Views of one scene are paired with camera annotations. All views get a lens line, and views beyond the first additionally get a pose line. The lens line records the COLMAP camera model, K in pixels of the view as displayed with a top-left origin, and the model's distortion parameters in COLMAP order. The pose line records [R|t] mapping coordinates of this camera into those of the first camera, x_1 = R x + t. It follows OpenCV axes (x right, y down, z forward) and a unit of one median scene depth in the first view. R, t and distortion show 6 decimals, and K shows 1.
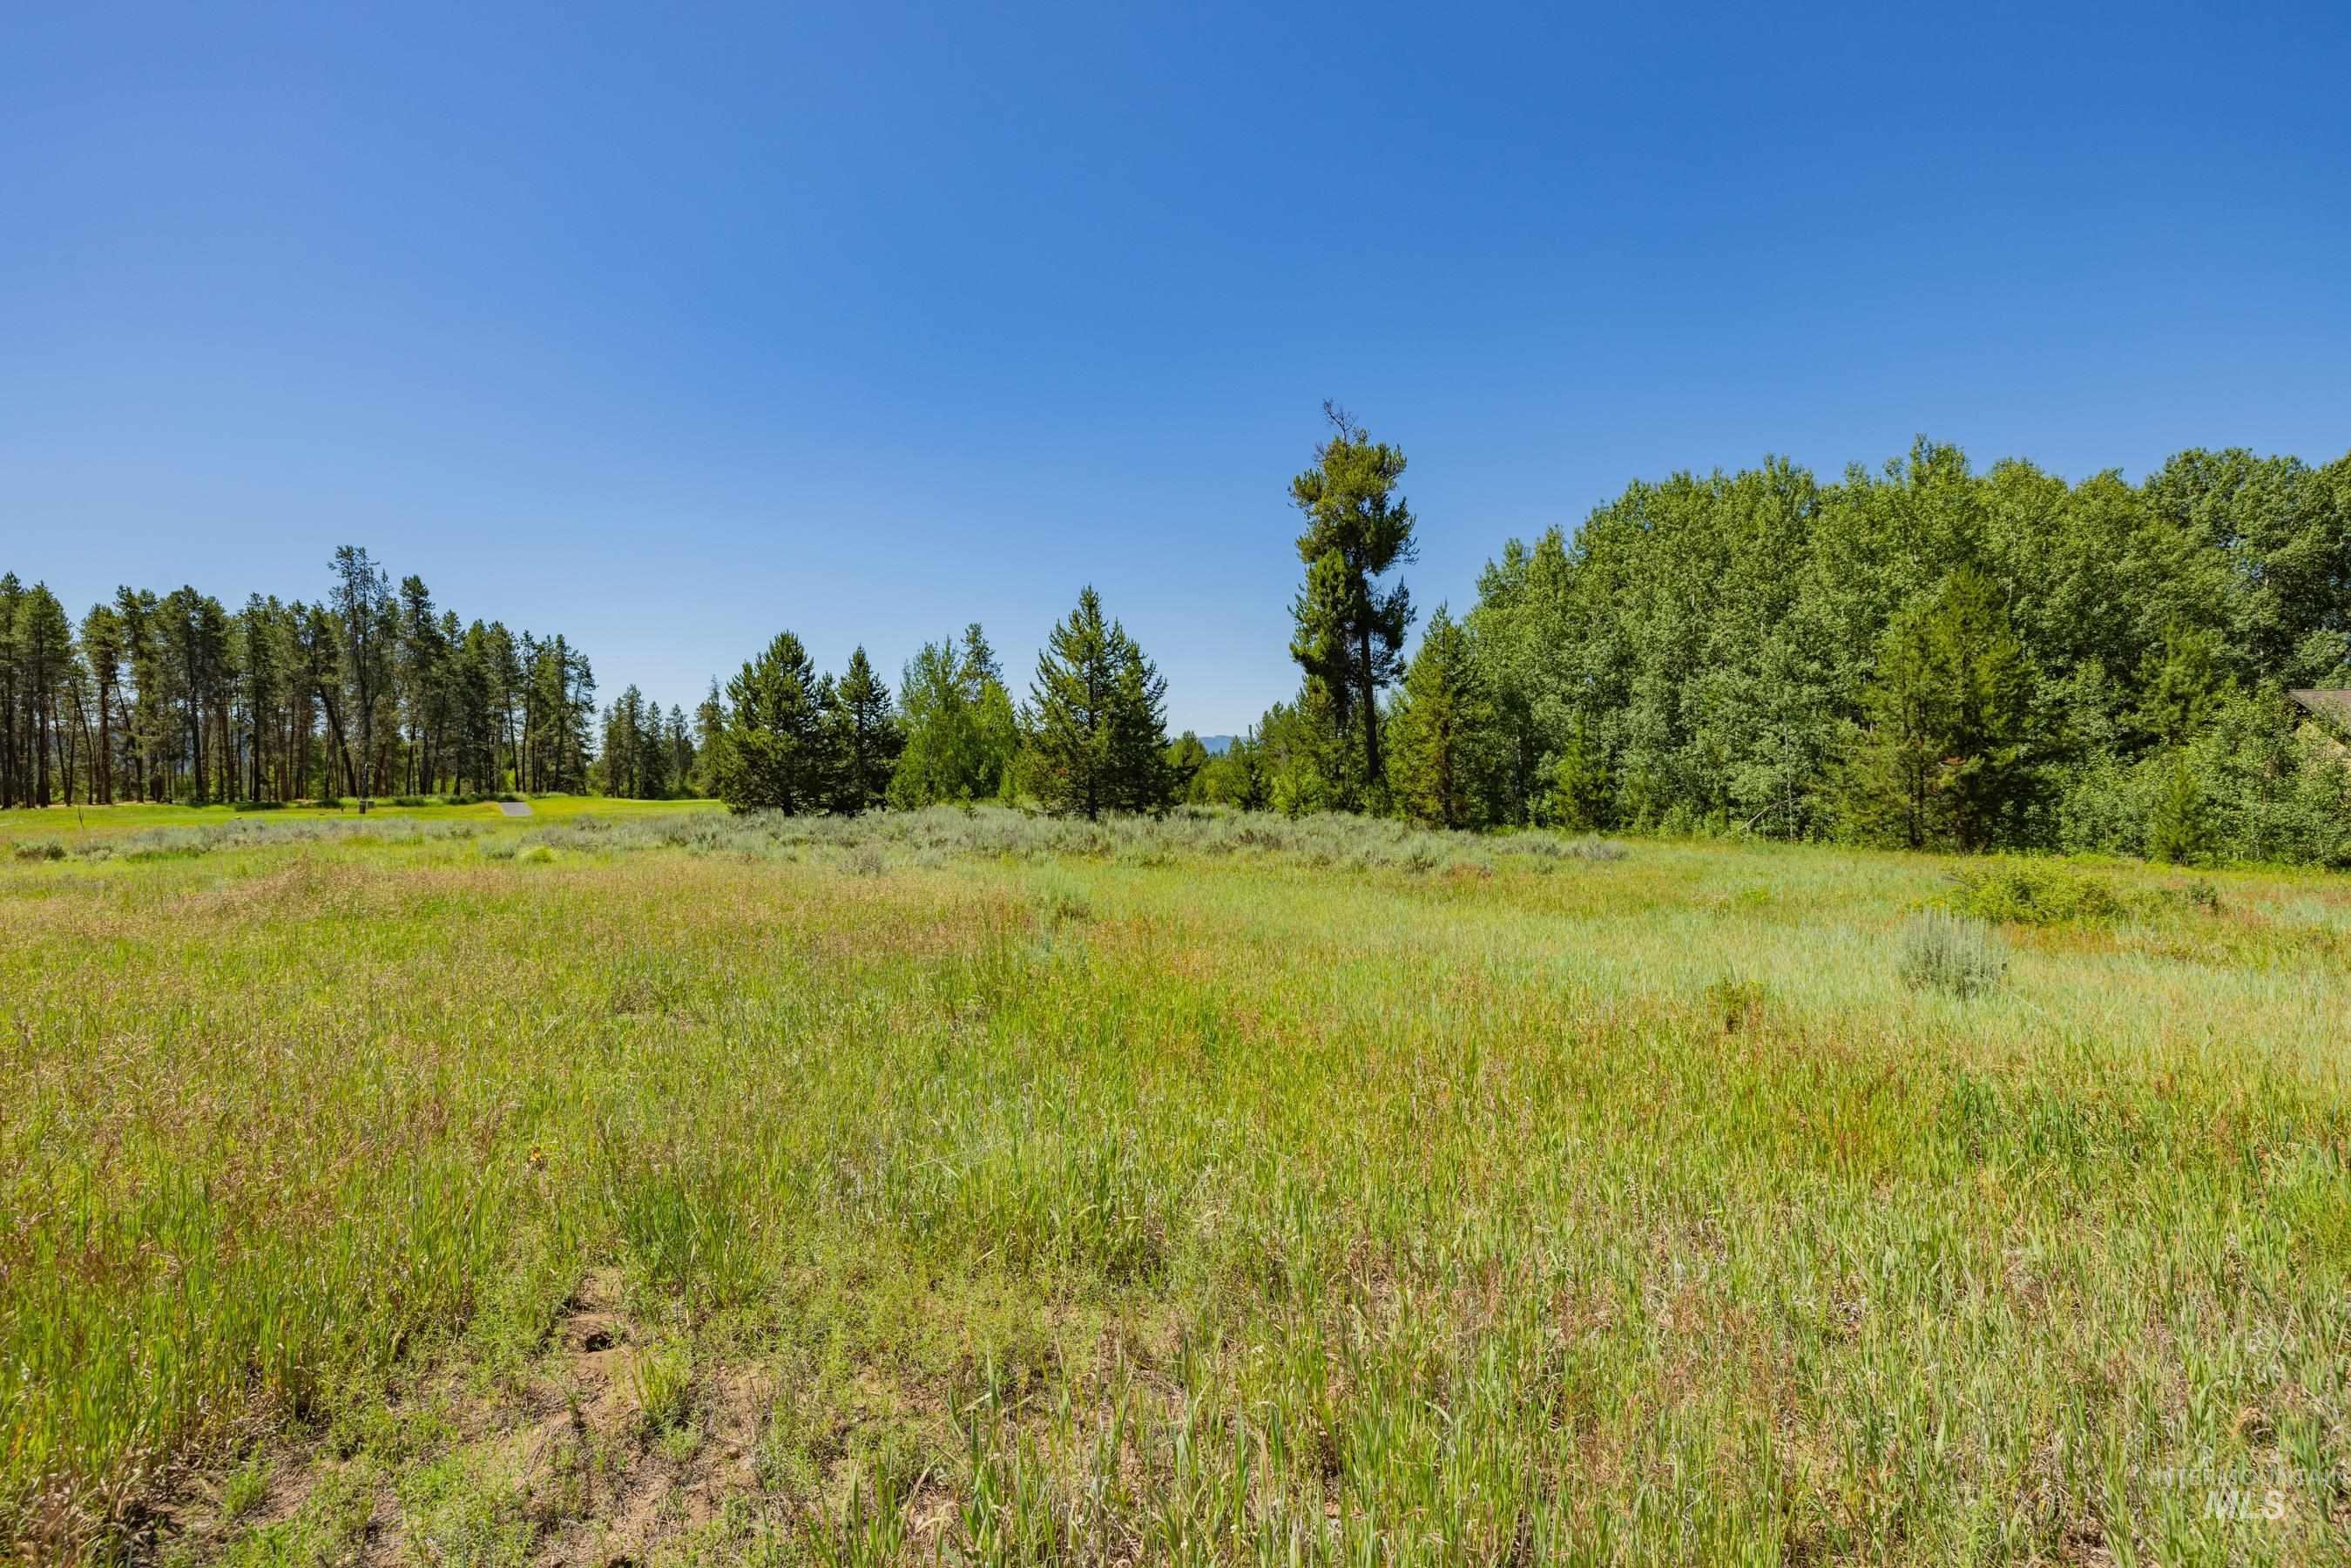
lens RADIAL K [[983.9, 0, 1180.2], [0, 983.9, 783.2], [0, 0, 1]] dist [-0.001120, 0.000473]
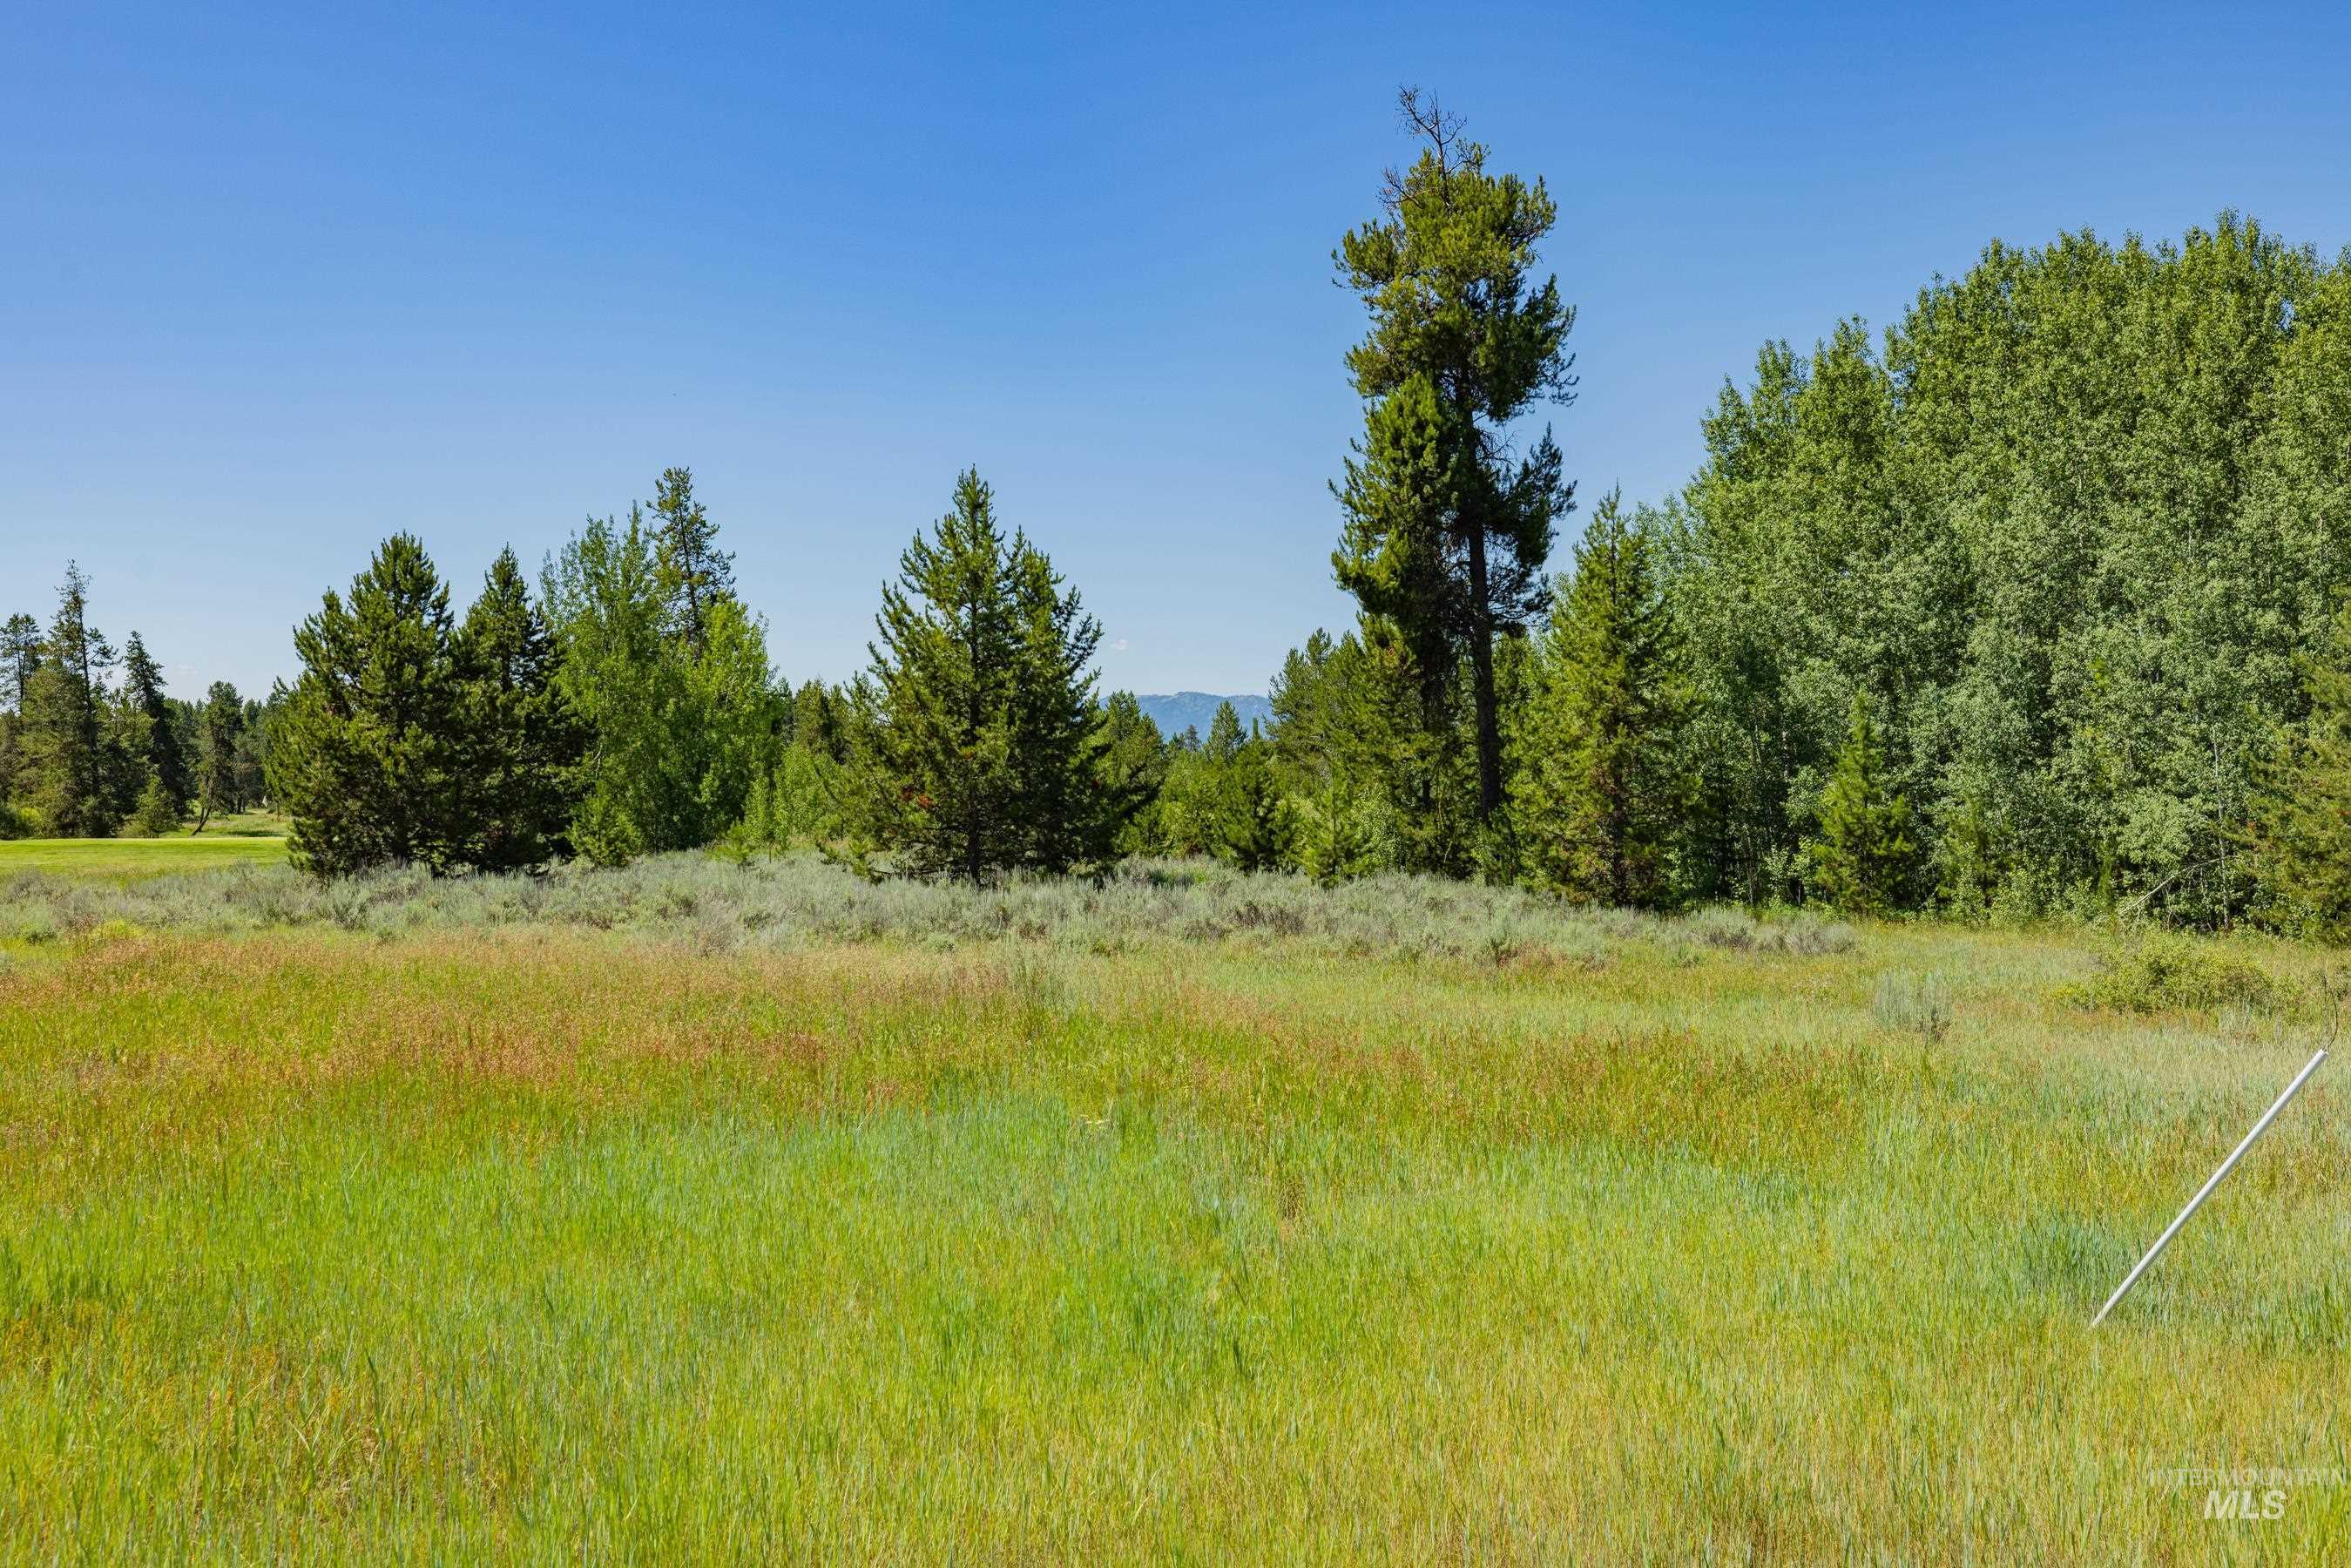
lens RADIAL K [[2306.9, 0, 1175.5], [0, 2306.9, 784.0], [0, 0, 1]] dist [0.002745, -0.013002]
pose [[0.999339, 0.008313, 0.035385, -0.017174], [-0.008016, 0.999932, -0.008526, -0.008412], [-0.035453, 0.008237, 0.999337, -0.258790]]
